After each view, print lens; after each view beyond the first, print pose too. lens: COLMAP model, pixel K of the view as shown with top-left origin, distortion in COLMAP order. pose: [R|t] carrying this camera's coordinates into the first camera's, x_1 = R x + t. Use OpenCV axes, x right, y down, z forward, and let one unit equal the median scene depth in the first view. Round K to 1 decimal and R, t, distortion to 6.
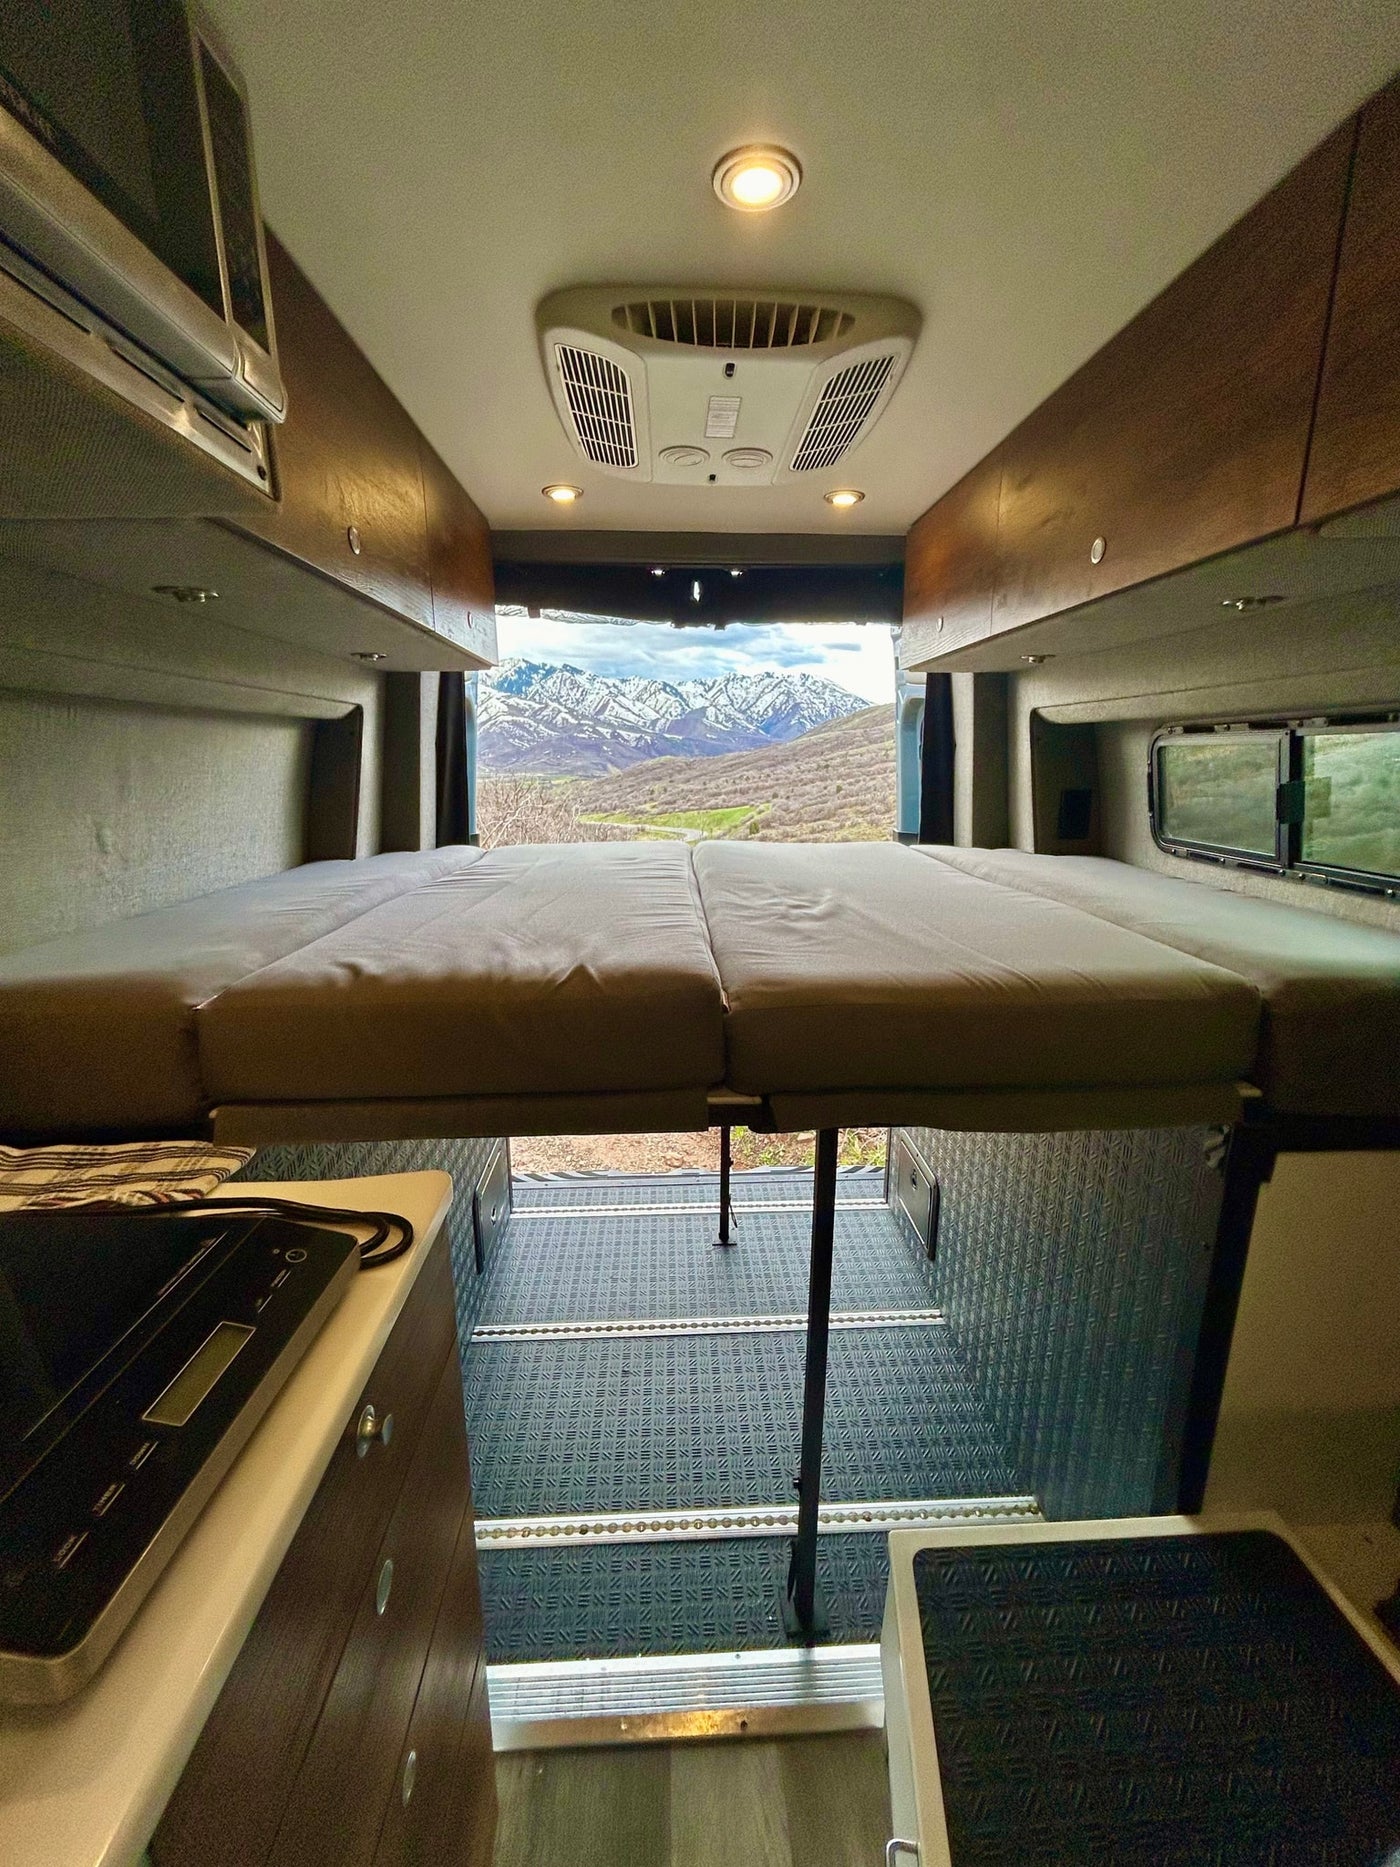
lens RADIAL K [[769.4, 0, 706.5], [0, 769.4, 928.7], [0, 0, 1]] dist [-0.001853, -0.000045]
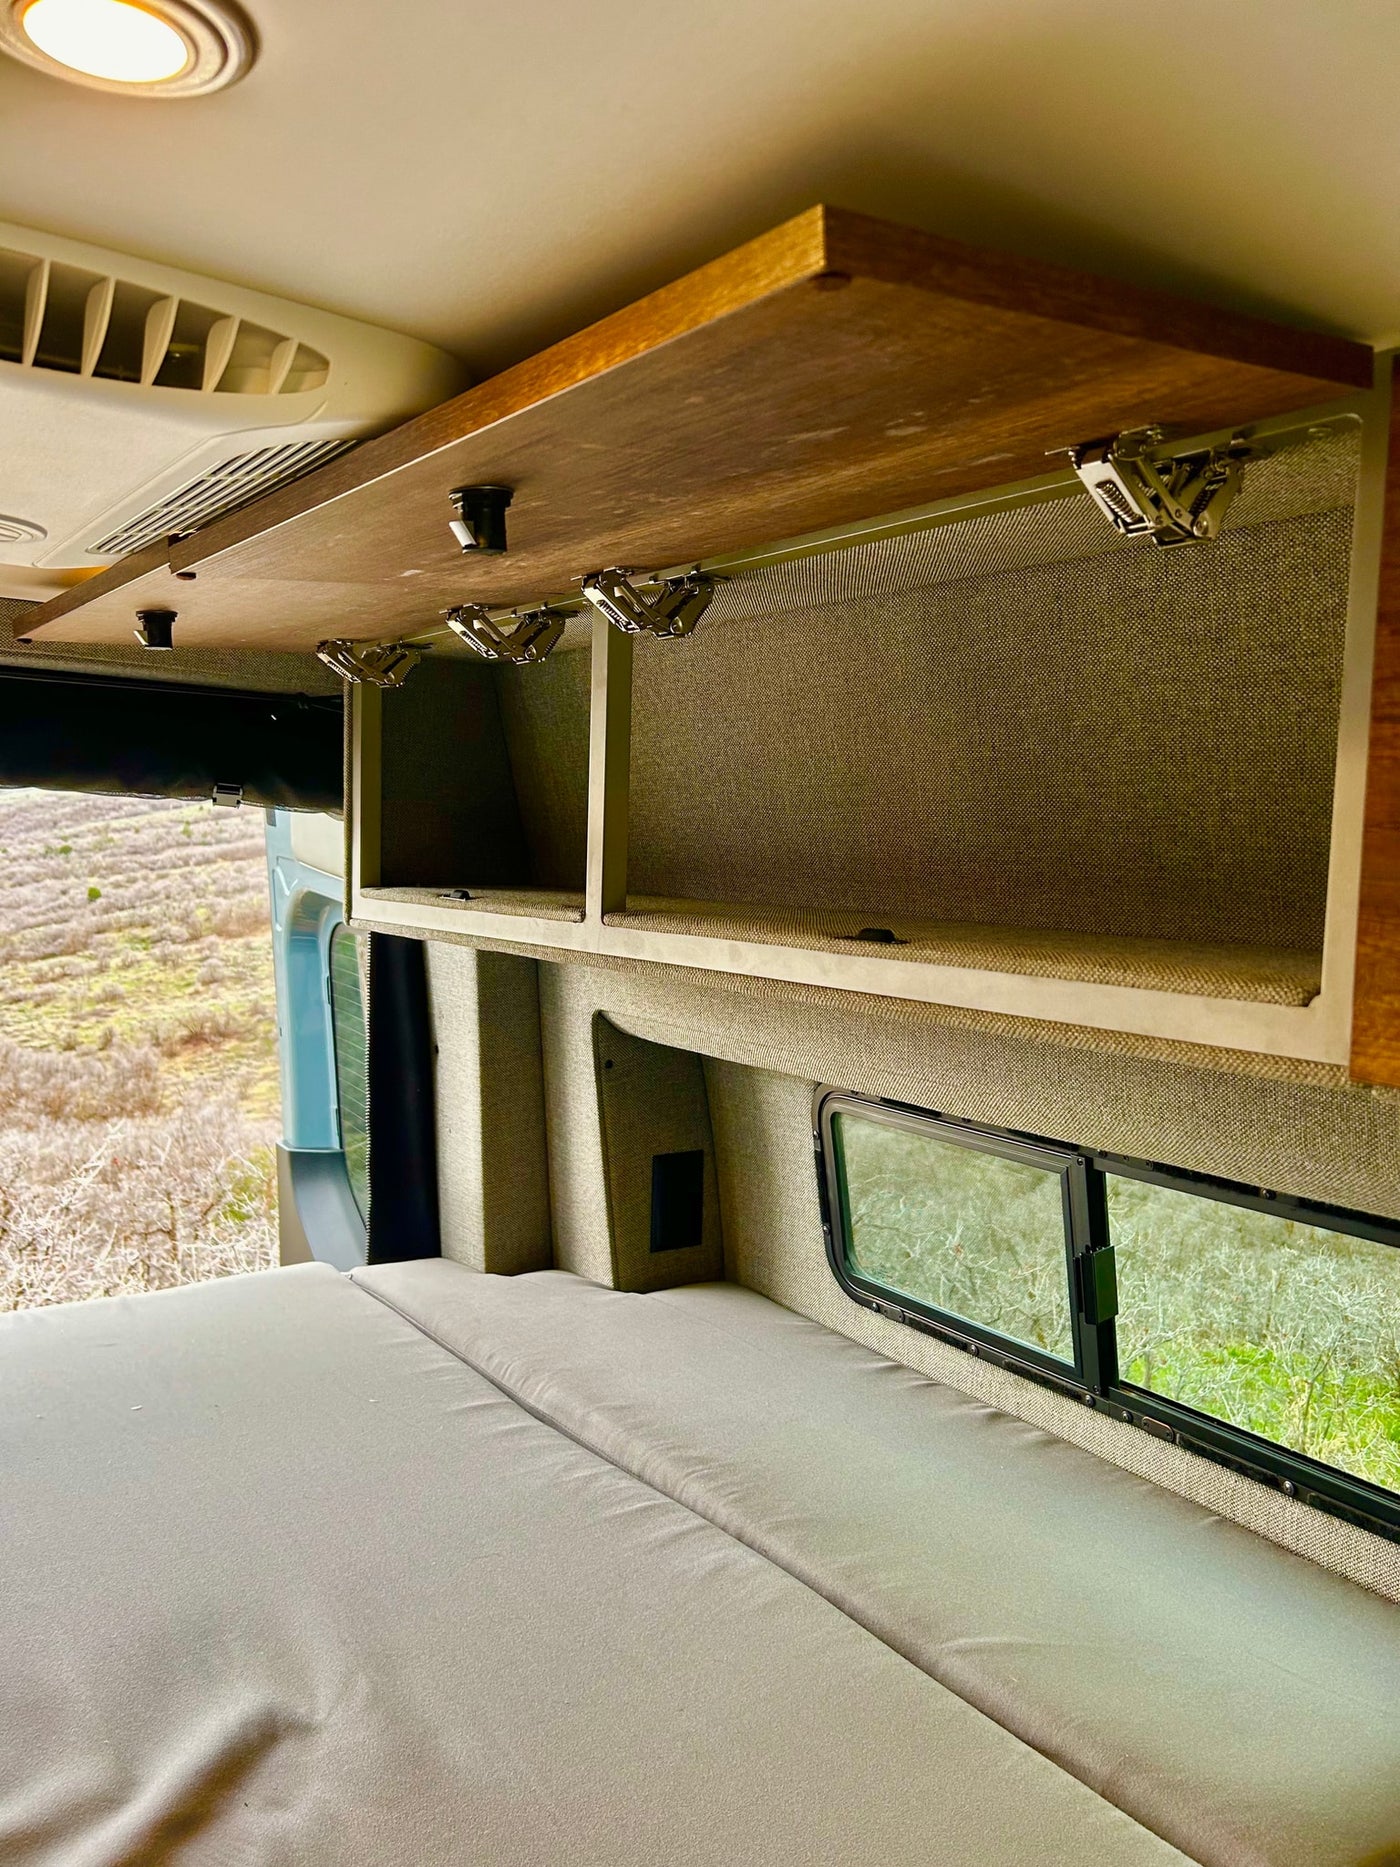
lens RADIAL K [[1408.2, 0, 700.0], [0, 1408.2, 933.5], [0, 0, 1]] dist [0.012000, 0.002683]
pose [[0.838499, -0.008415, 0.544838, -0.020798], [0.086710, 0.989201, -0.118167, -0.231555], [-0.537960, 0.146326, 0.830173, 0.201671]]
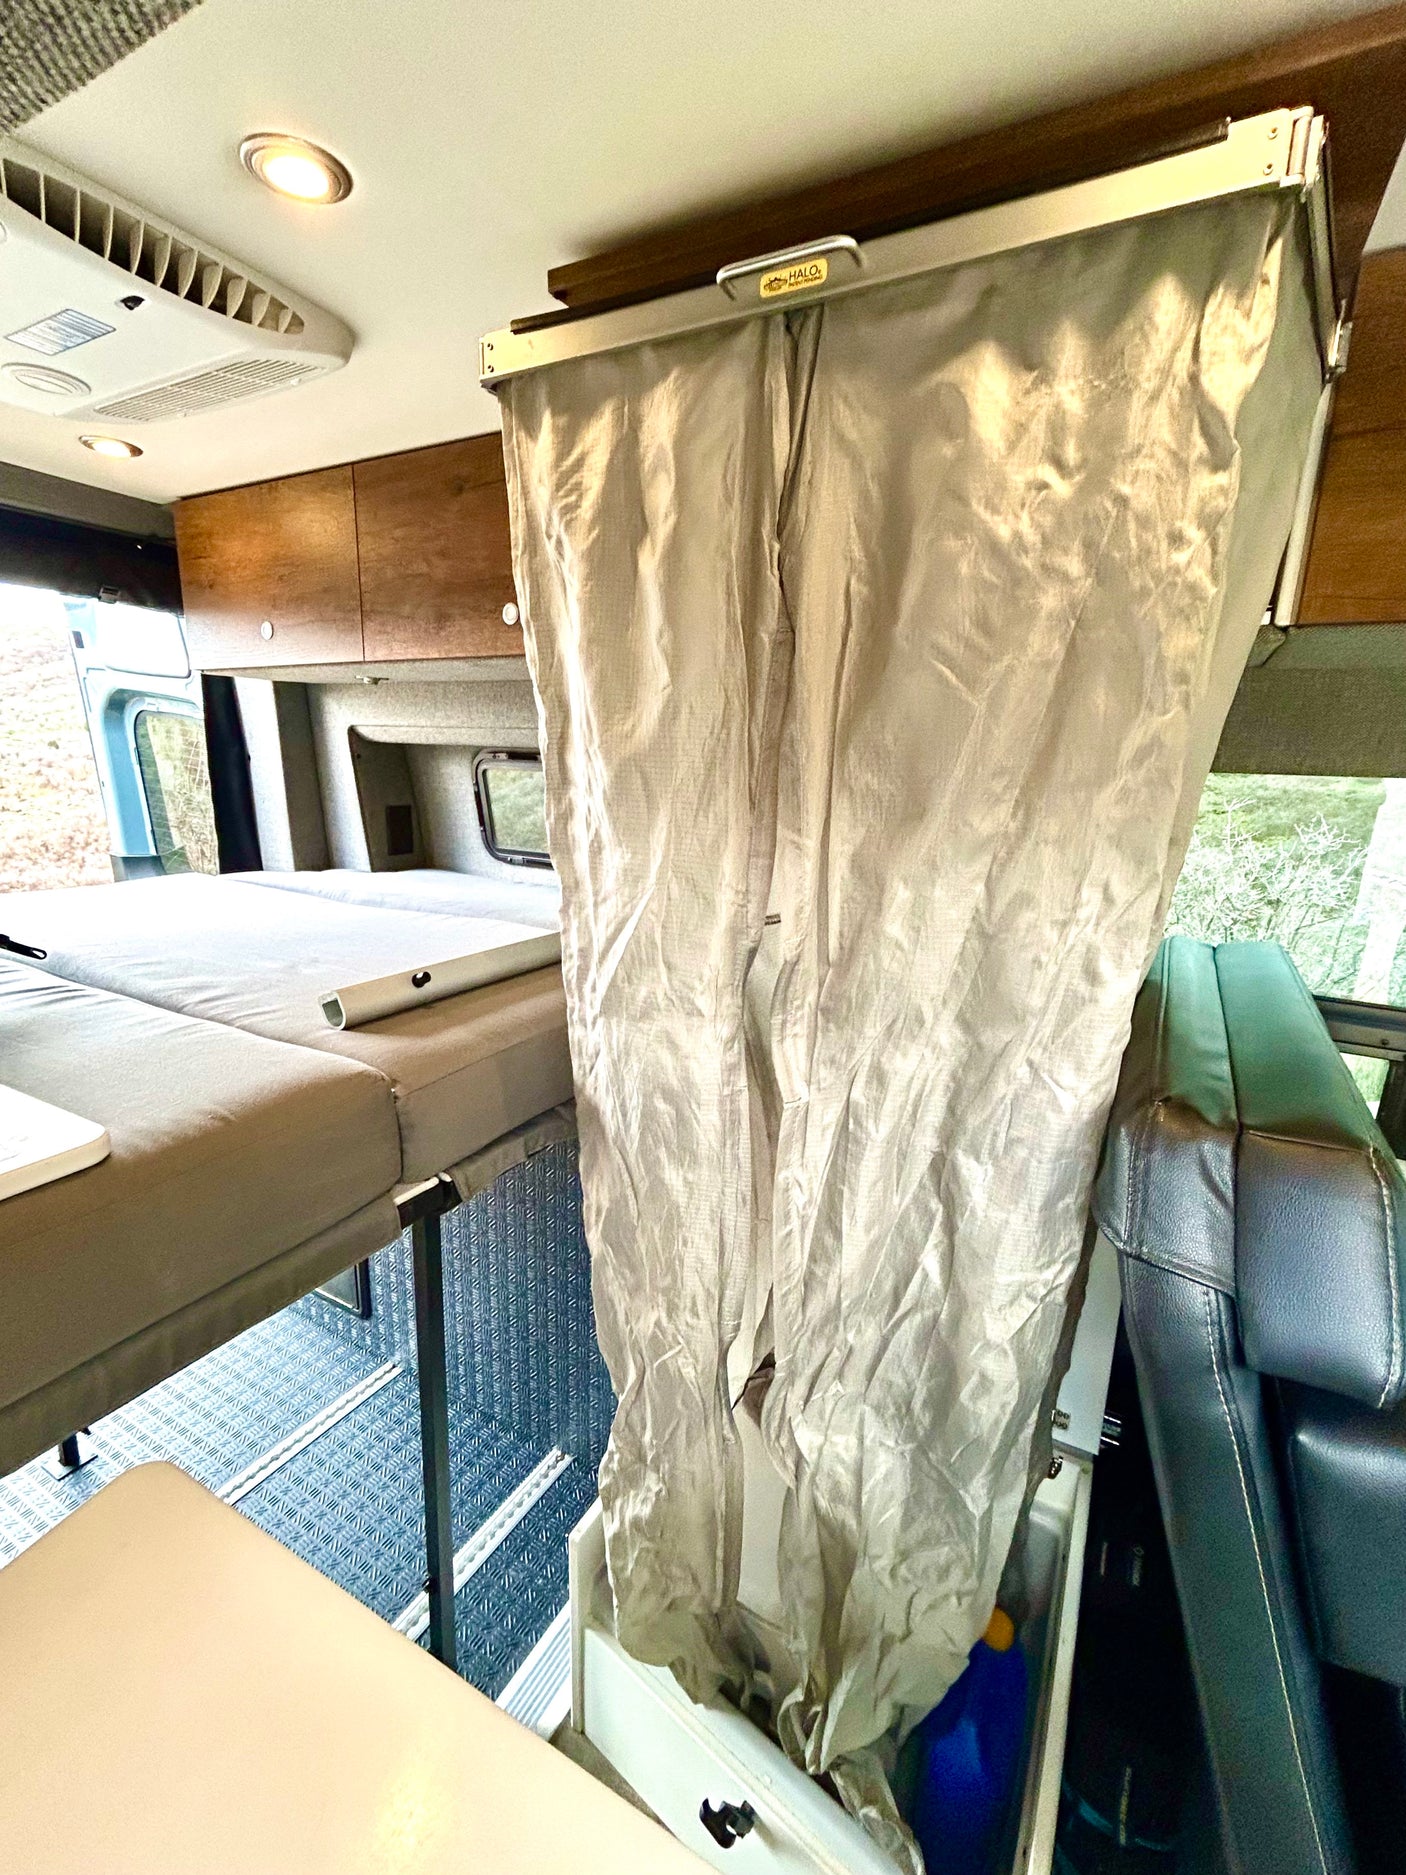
lens RADIAL K [[833.0, 0, 713.2], [0, 833.0, 924.5], [0, 0, 1]] dist [0.000001, 0.000374]
pose [[0.521846, -0.154347, 0.838960, -0.275114], [0.159219, 0.983835, 0.081963, -0.054150], [-0.838049, 0.090807, 0.537985, 0.072508]]
